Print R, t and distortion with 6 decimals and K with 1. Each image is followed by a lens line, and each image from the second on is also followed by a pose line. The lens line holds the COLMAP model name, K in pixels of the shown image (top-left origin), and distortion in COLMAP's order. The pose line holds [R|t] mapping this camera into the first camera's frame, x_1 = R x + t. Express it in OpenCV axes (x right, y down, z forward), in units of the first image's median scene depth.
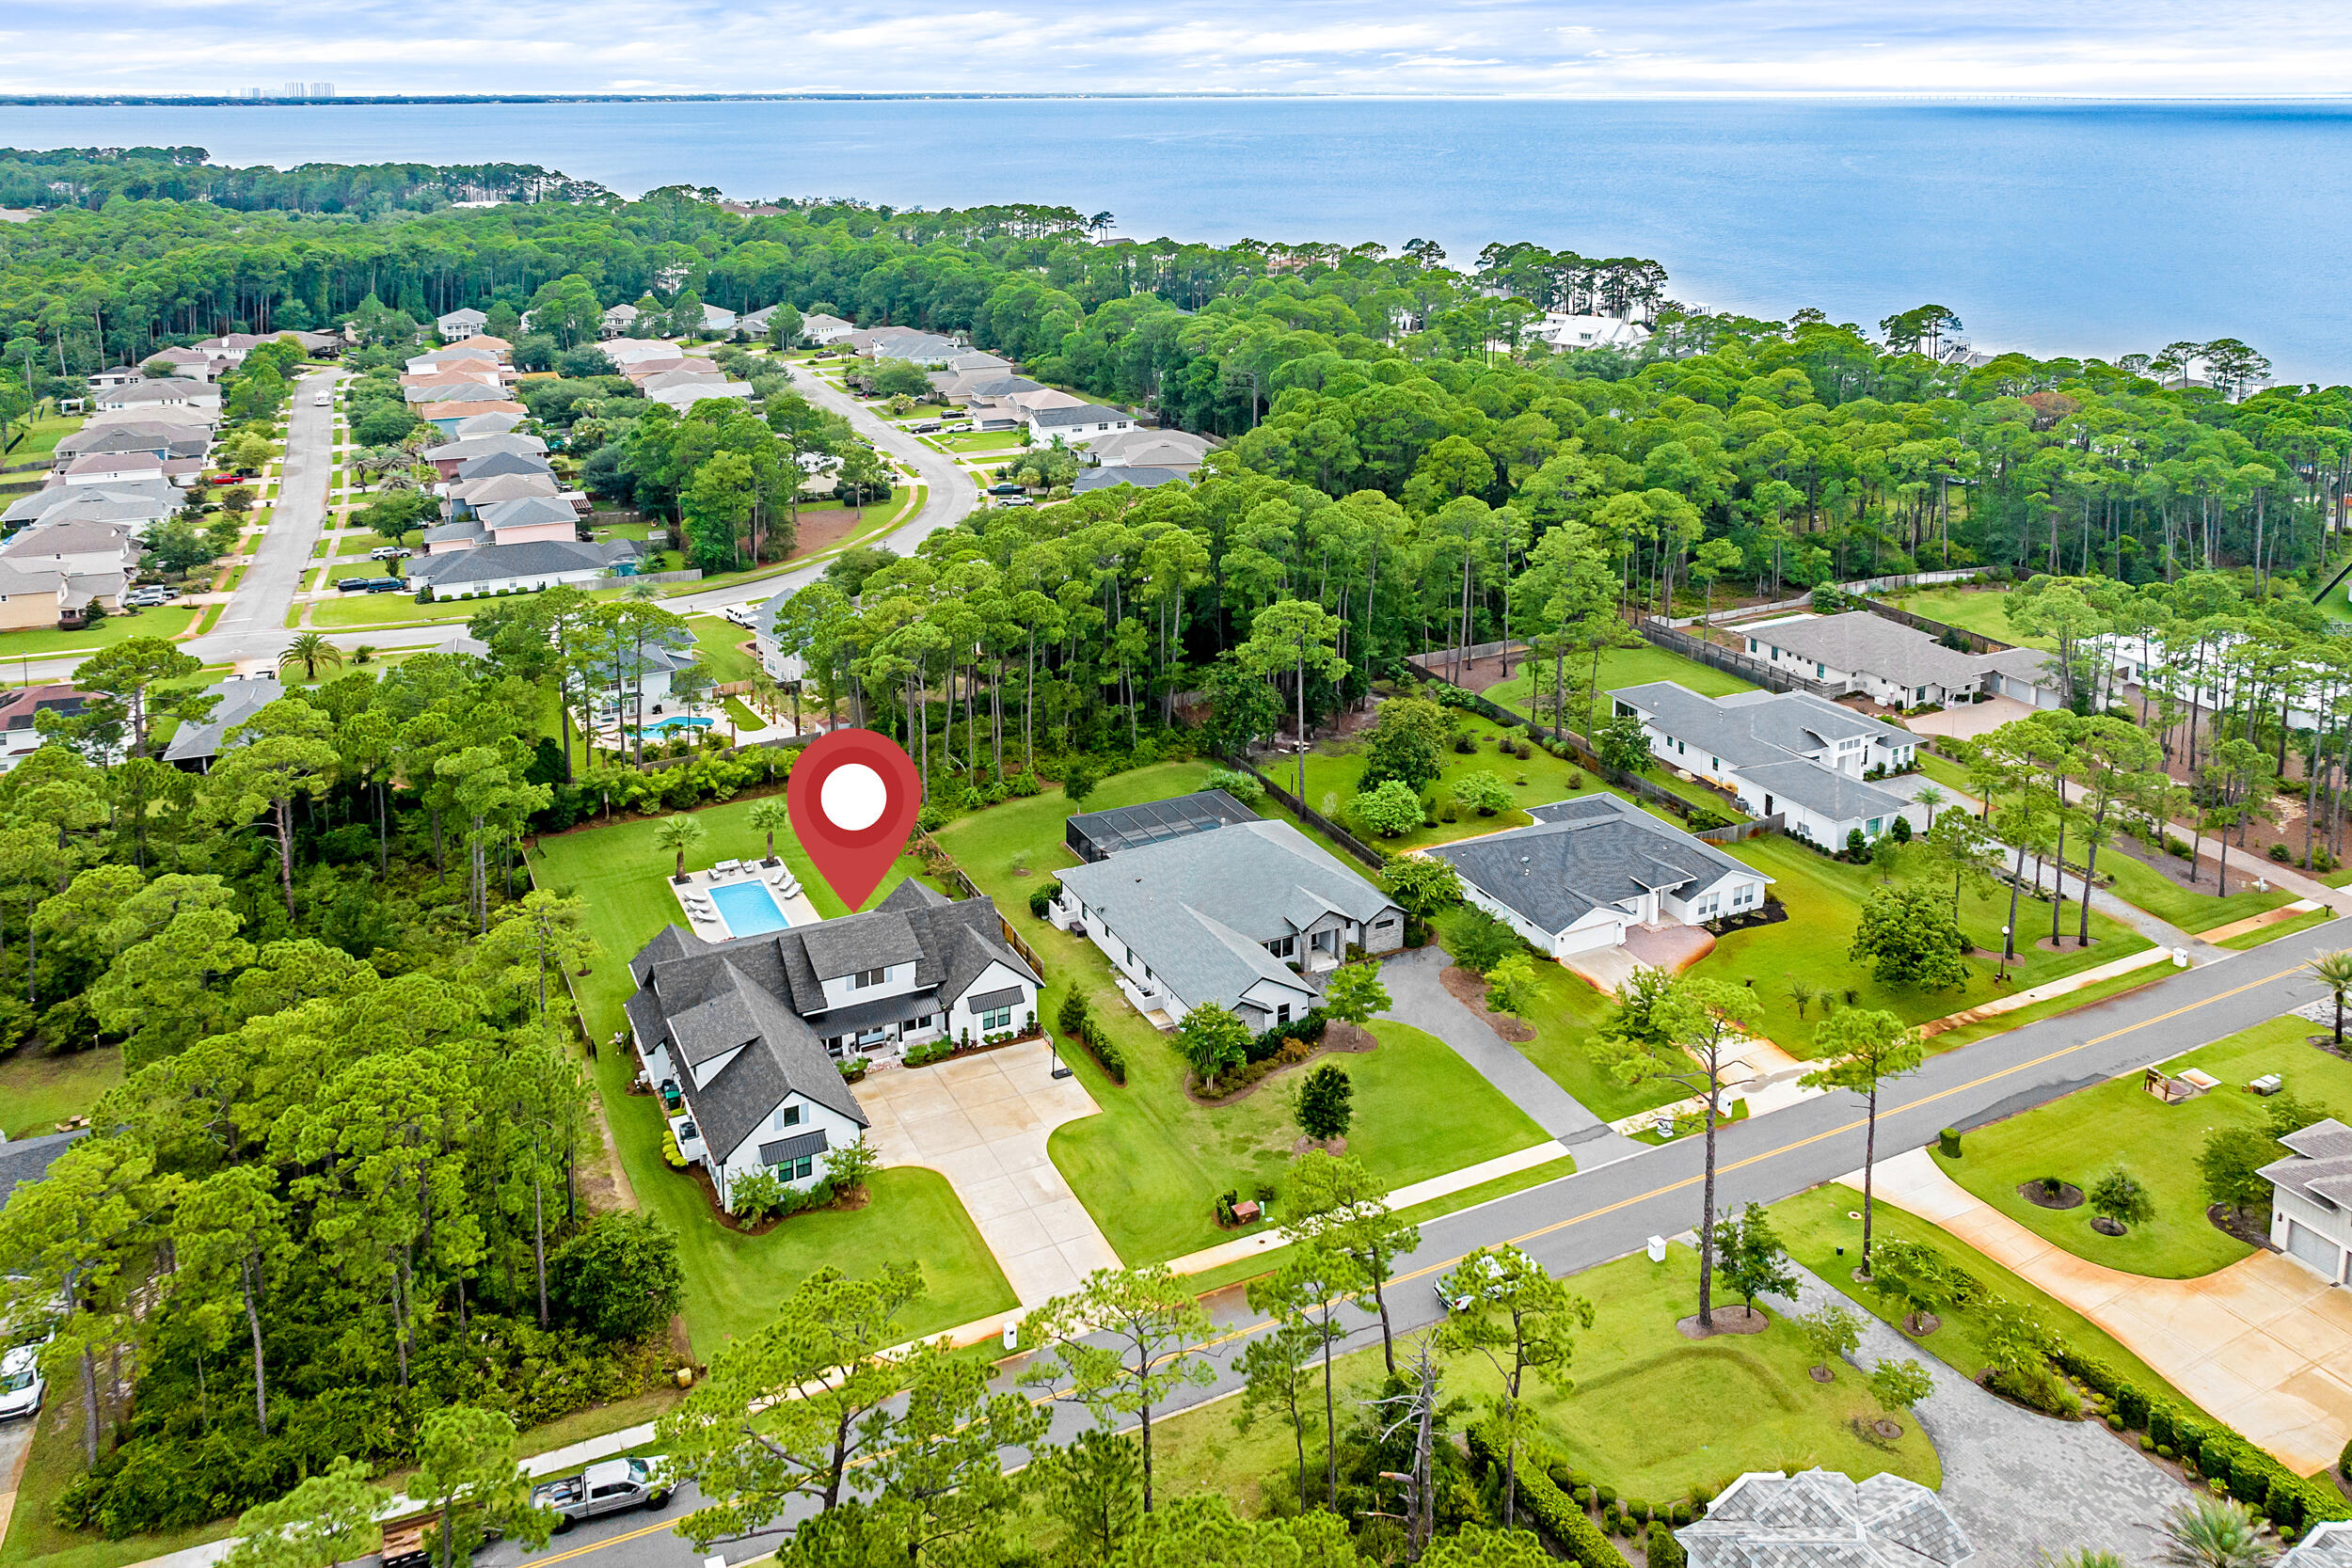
lens RADIAL K [[1673.2, 0, 1176.0], [0, 1673.2, 784.0], [0, 0, 1]] dist [-0.024124, 0.000618]
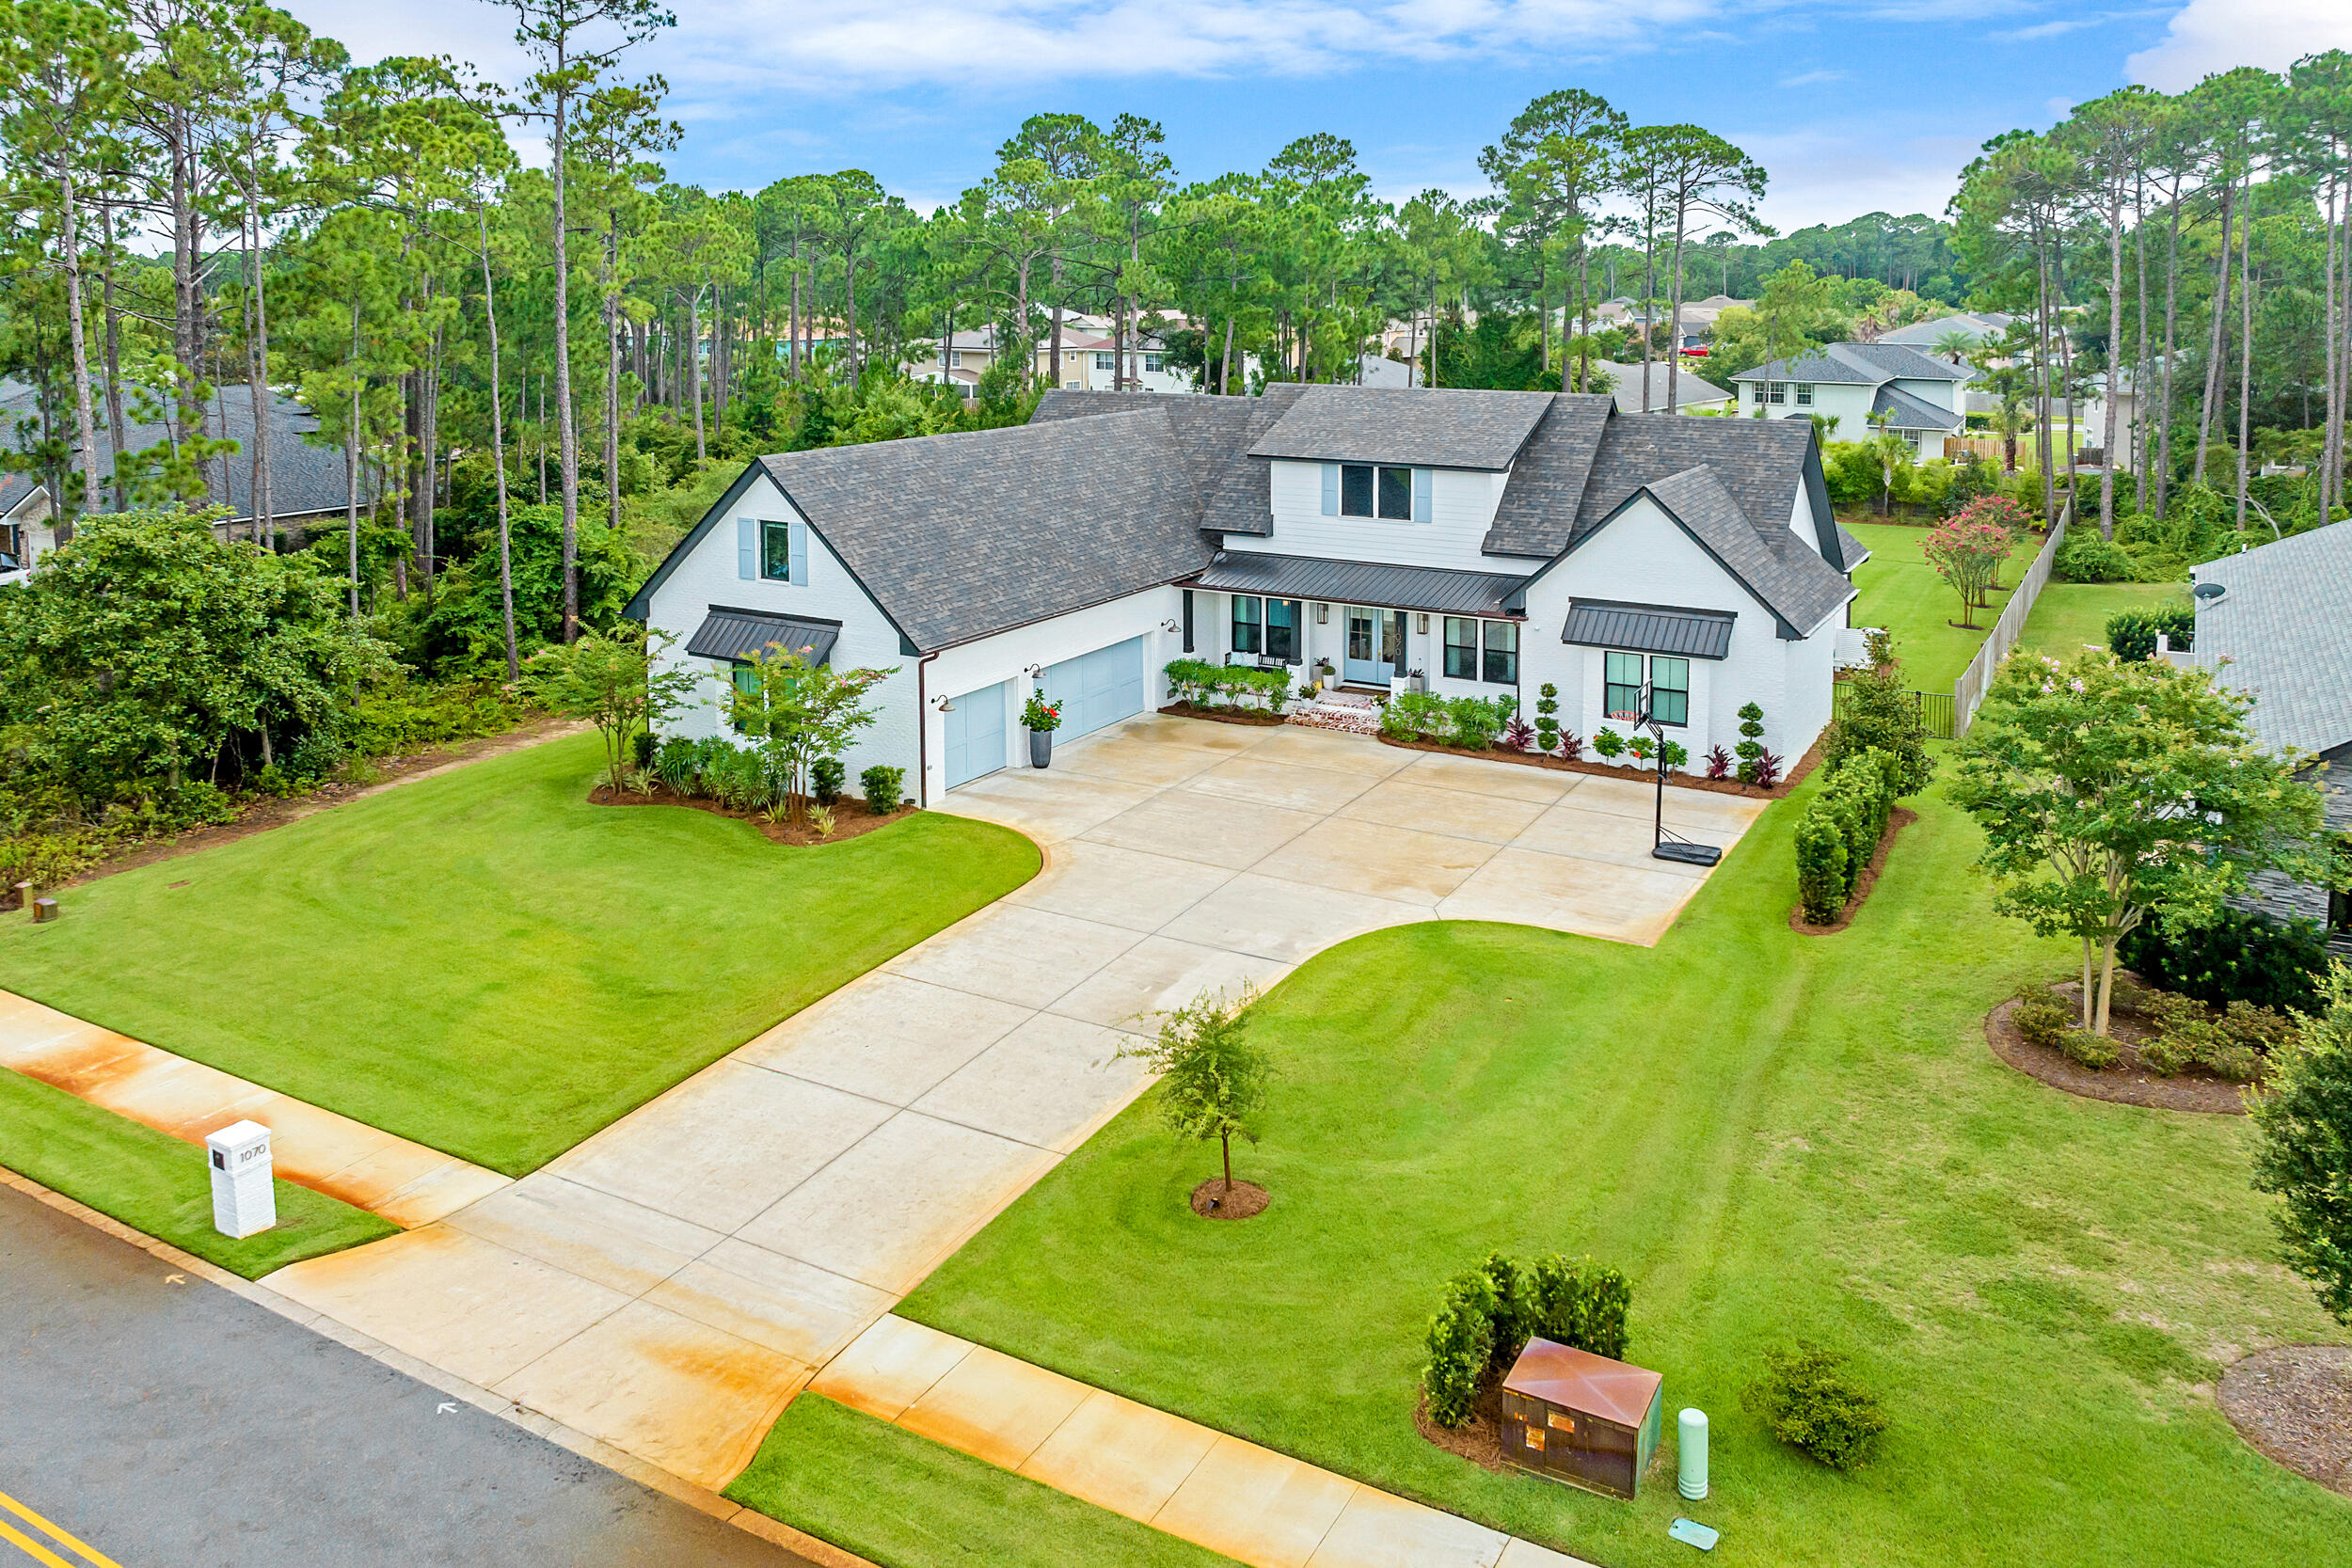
lens RADIAL K [[1673.2, 0, 1176.0], [0, 1673.2, 784.0], [0, 0, 1]] dist [-0.024124, 0.000618]
pose [[0.567063, 0.240573, -0.787759, 0.117530], [-0.311276, 0.948062, 0.065458, 0.169287], [0.762592, 0.208092, 0.612496, 0.732363]]
